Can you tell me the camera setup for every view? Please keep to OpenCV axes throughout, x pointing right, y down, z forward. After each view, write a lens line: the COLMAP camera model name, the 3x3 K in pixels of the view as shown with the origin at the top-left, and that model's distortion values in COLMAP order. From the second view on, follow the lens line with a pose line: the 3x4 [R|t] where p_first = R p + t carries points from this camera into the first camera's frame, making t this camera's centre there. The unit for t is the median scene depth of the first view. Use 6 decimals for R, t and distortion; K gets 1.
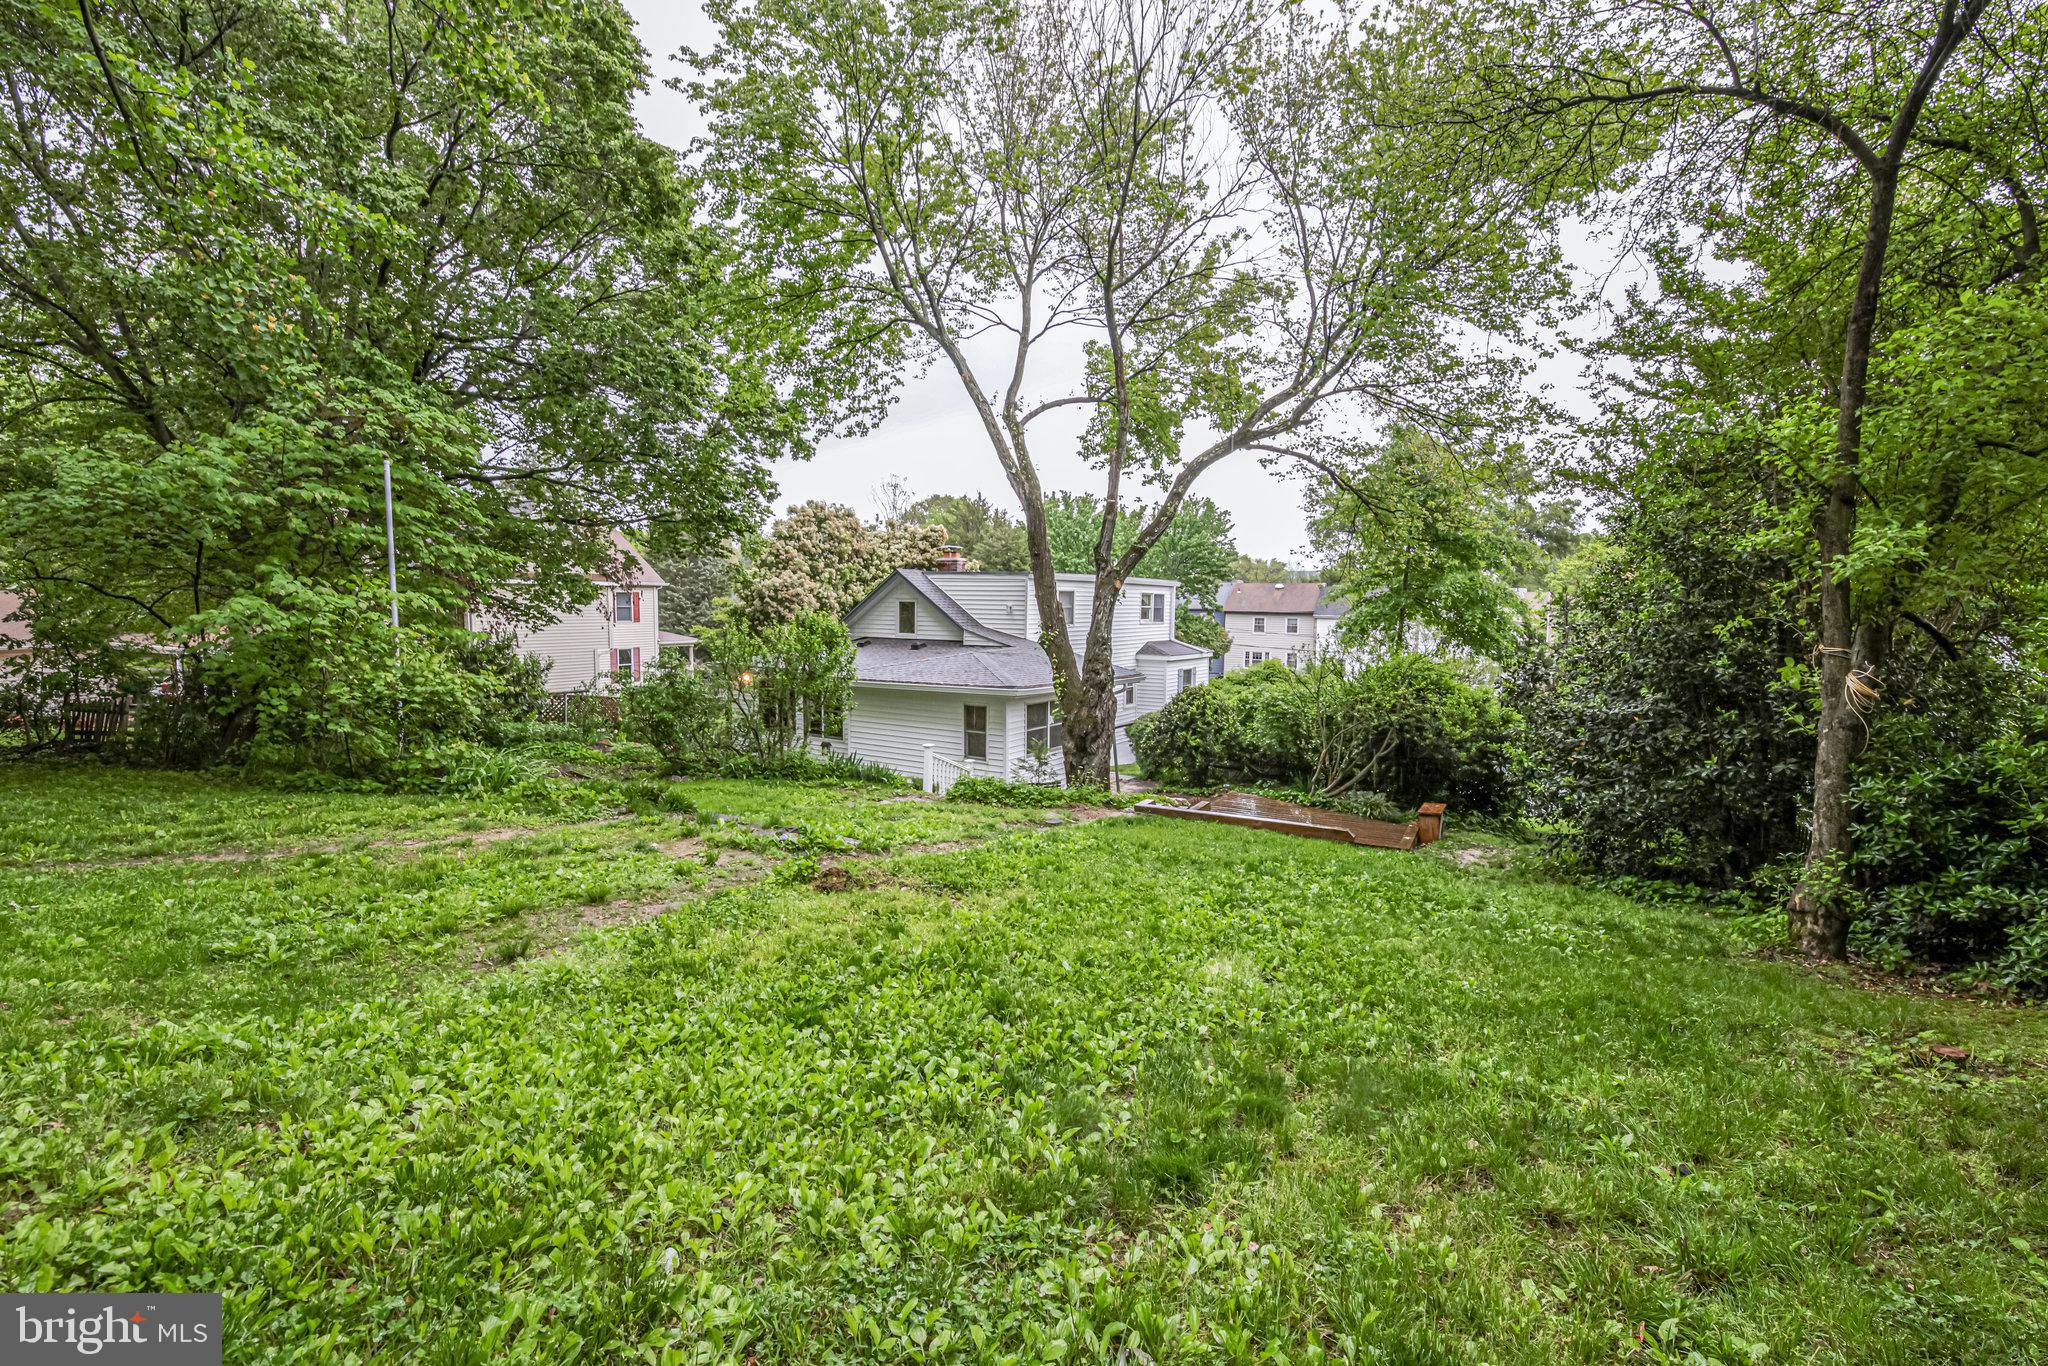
lens RADIAL K [[963.8, 0, 1058.3], [0, 963.8, 680.9], [0, 0, 1]] dist [-0.000327, 0.000053]
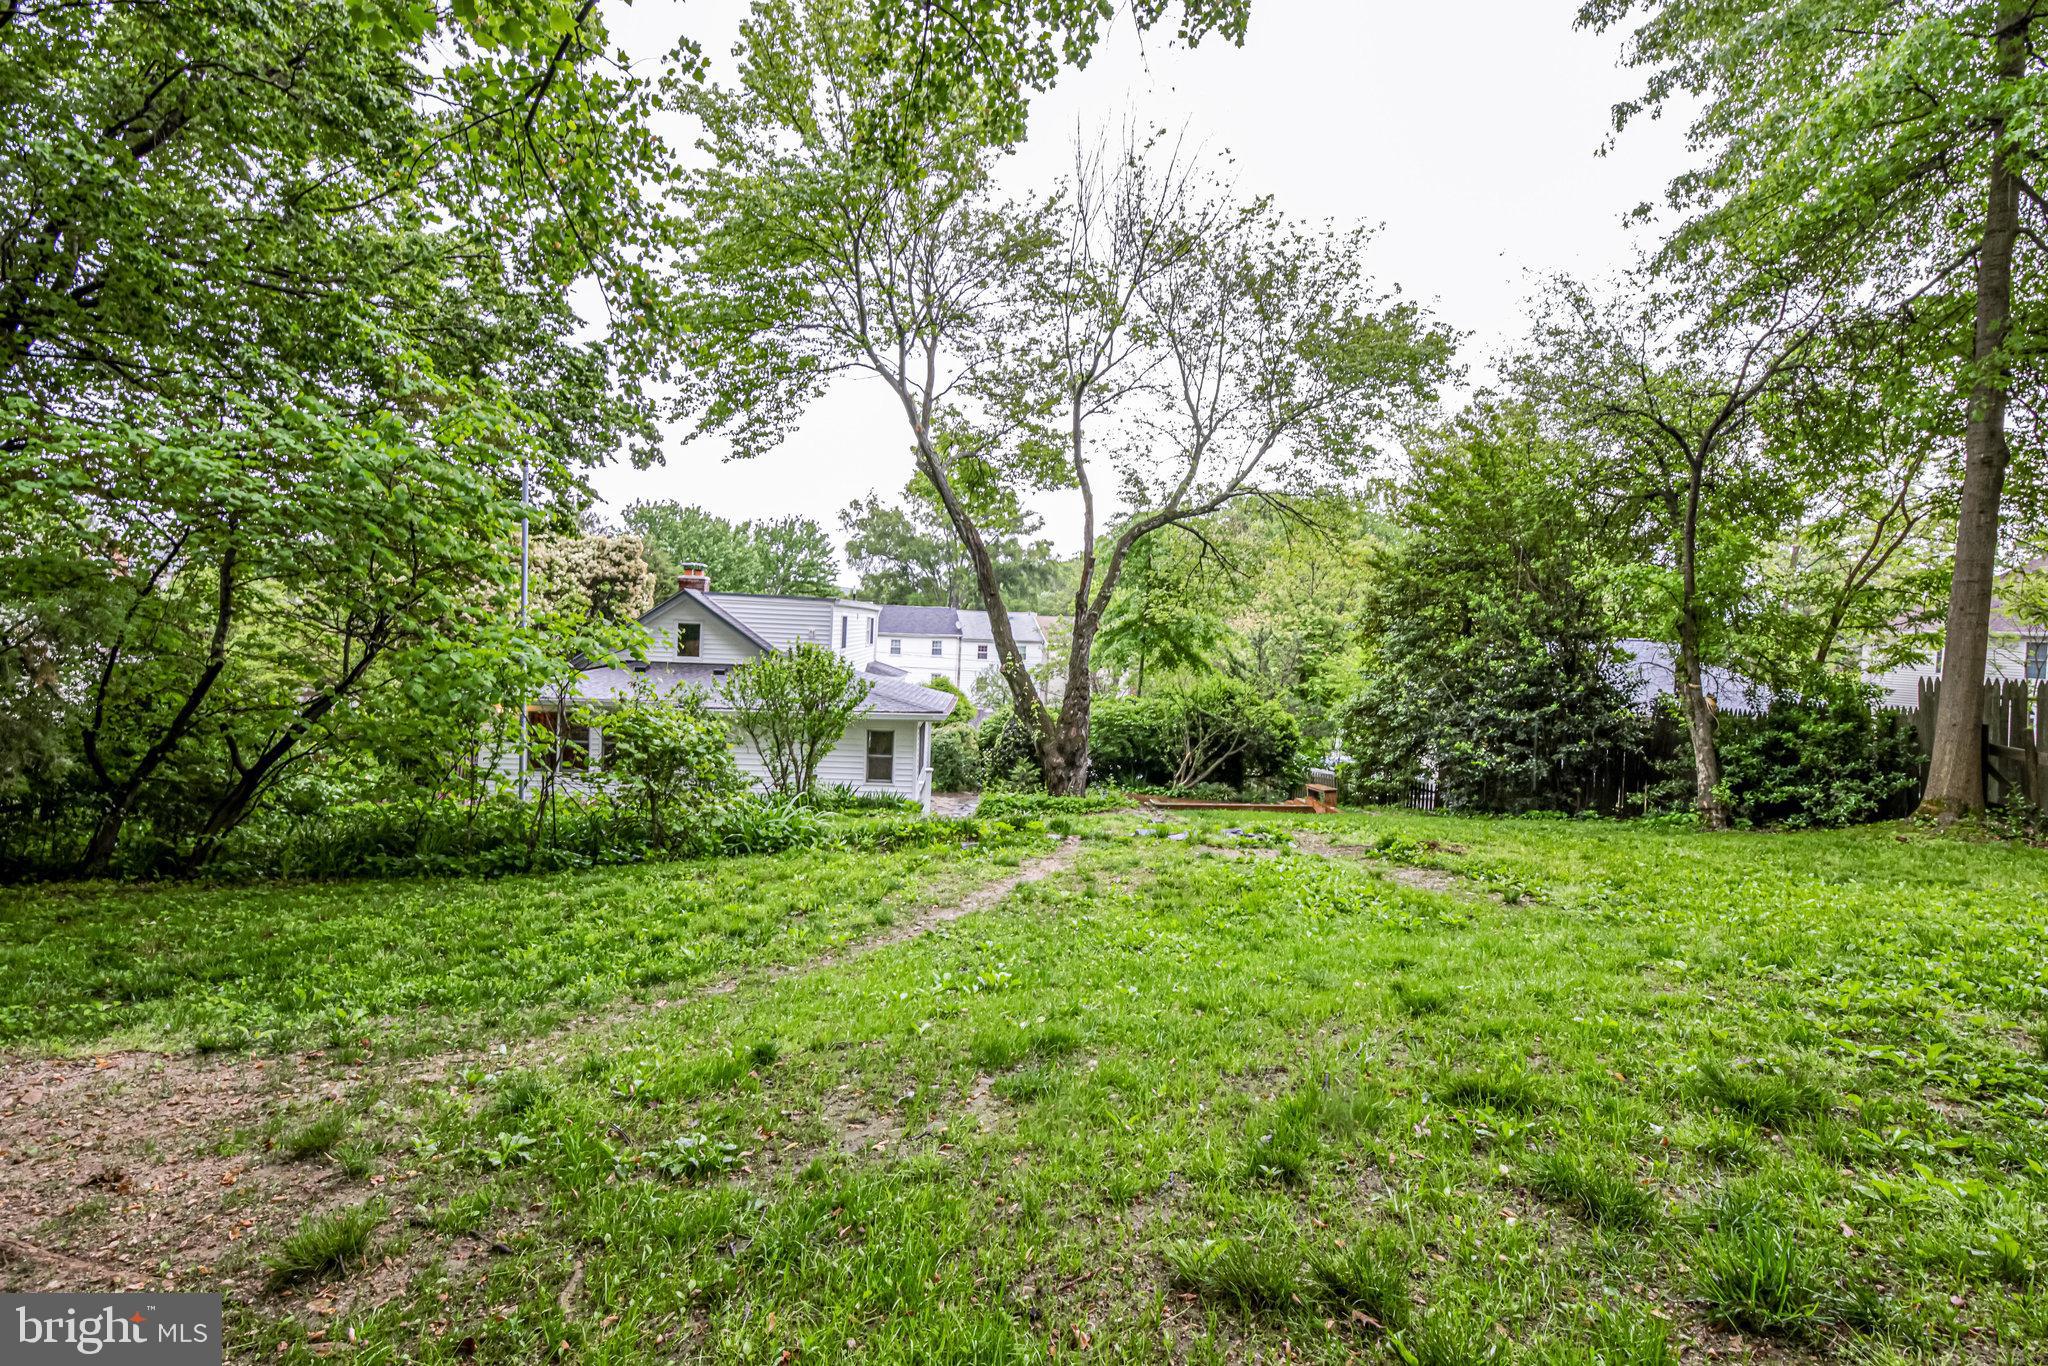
lens RADIAL K [[963.8, 0, 1058.3], [0, 963.8, 680.9], [0, 0, 1]] dist [-0.000327, 0.000053]
pose [[0.805838, -0.013651, 0.591979, -0.387617], [0.016473, 0.999864, 0.000632, -0.019056], [-0.591907, 0.009243, 0.805953, 0.019526]]
